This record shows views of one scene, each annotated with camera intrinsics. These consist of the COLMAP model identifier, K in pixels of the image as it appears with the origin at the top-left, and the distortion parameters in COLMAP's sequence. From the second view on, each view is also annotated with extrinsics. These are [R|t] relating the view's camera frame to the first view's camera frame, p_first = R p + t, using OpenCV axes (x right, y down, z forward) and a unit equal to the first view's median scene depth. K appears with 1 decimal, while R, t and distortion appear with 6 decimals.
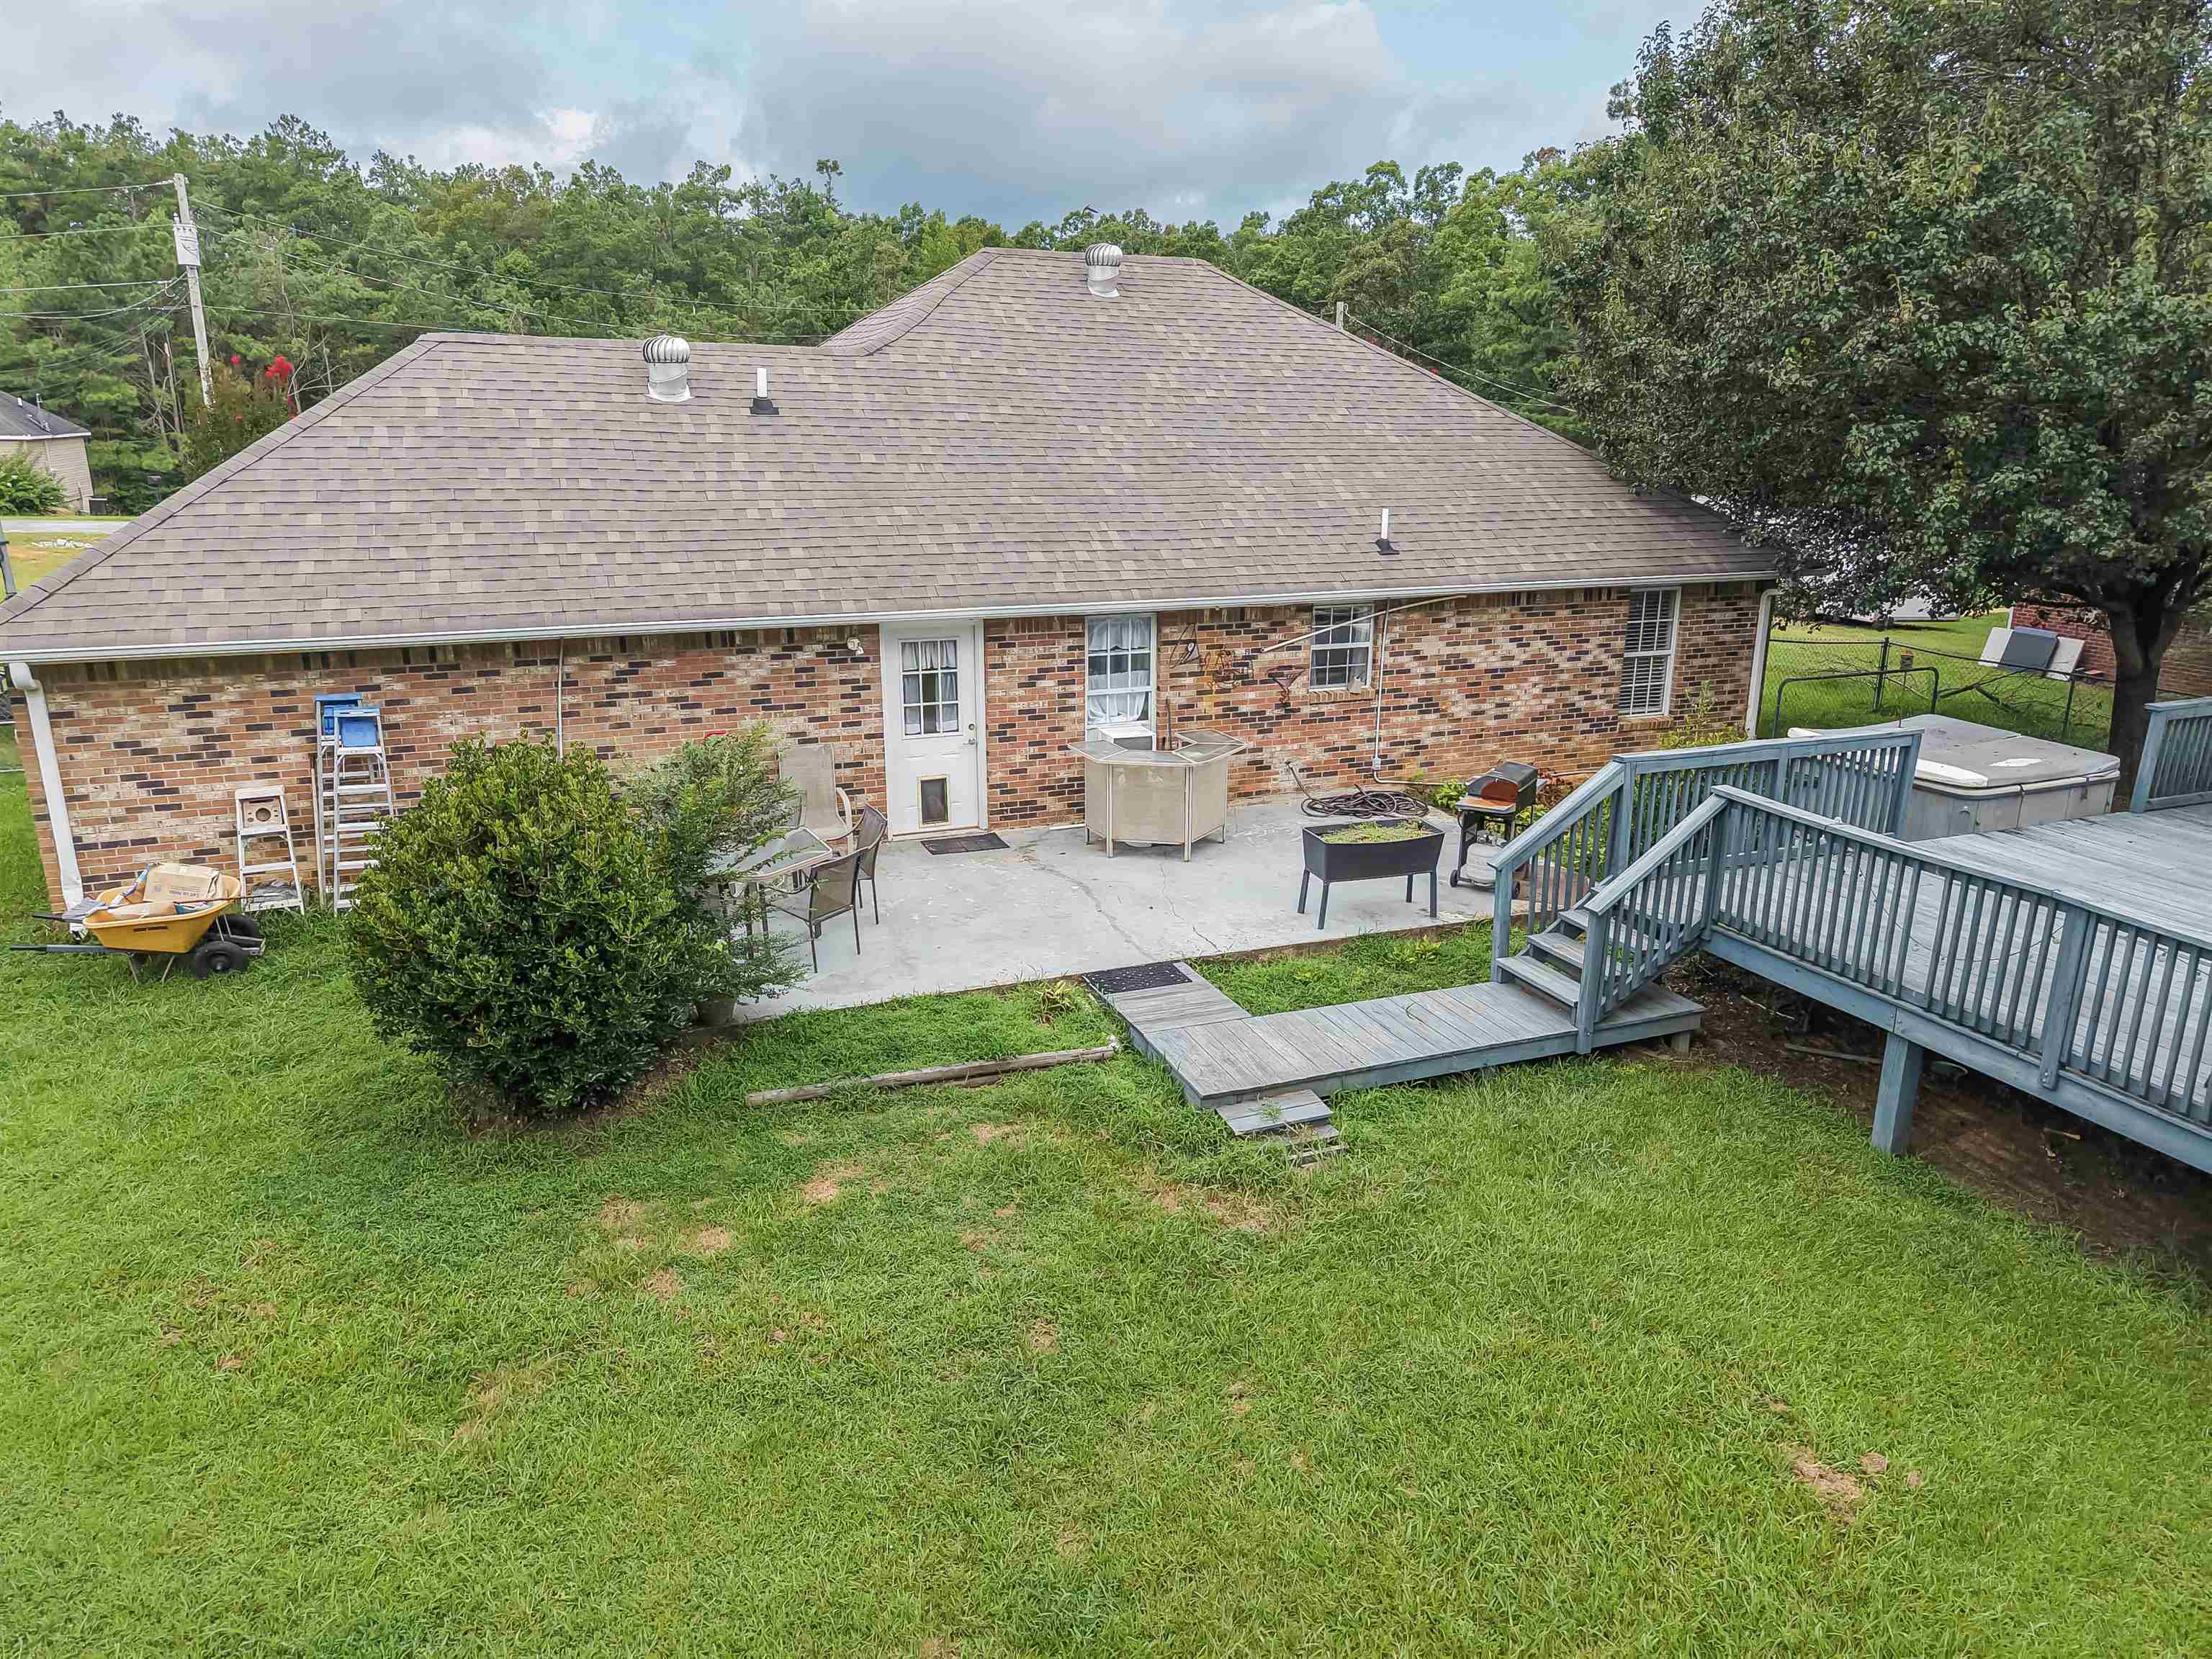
lens RADIAL K [[1537.9, 0, 1106.0], [0, 1537.9, 829.5], [0, 0, 1]] dist [0.003183, 0.002565]
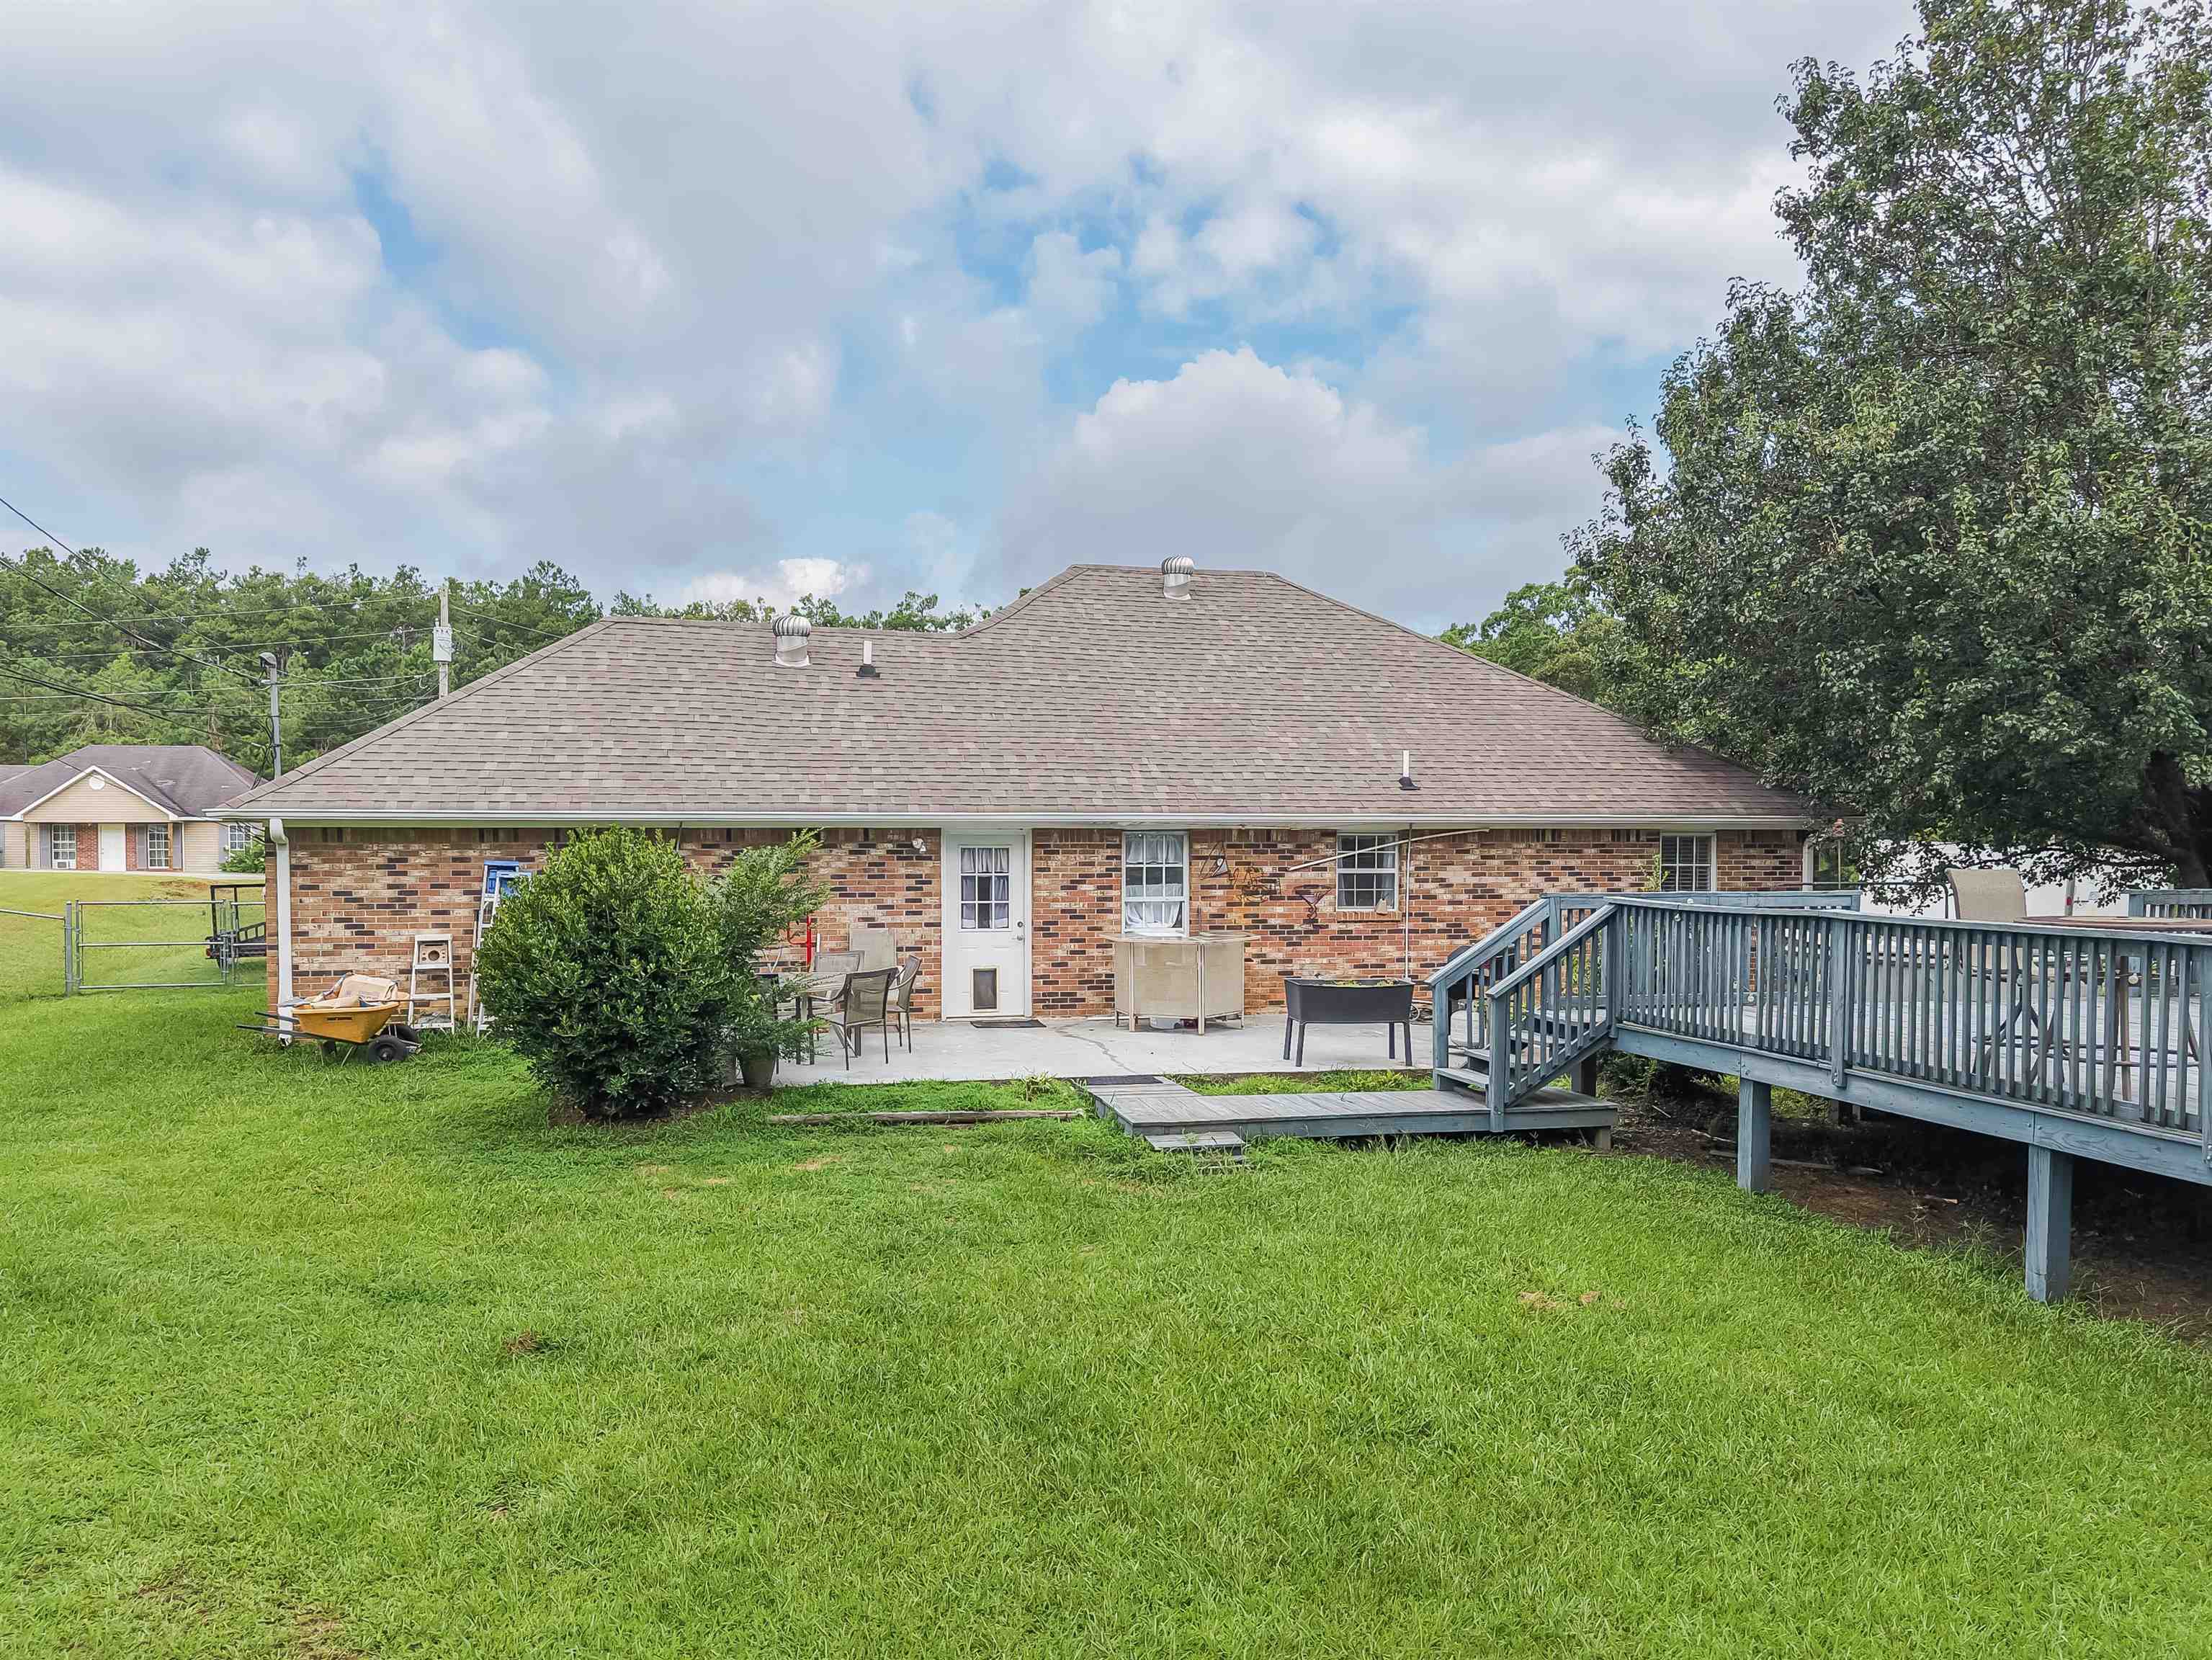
lens RADIAL K [[1635.3, 0, 1022.8], [0, 1635.3, 836.5], [0, 0, 1]] dist [0.017723, -0.006491]
pose [[0.985292, -0.001597, -0.170874, 0.124929], [-0.041863, 0.967229, -0.250431, 0.178986], [0.165675, 0.253901, 0.952936, -0.174627]]
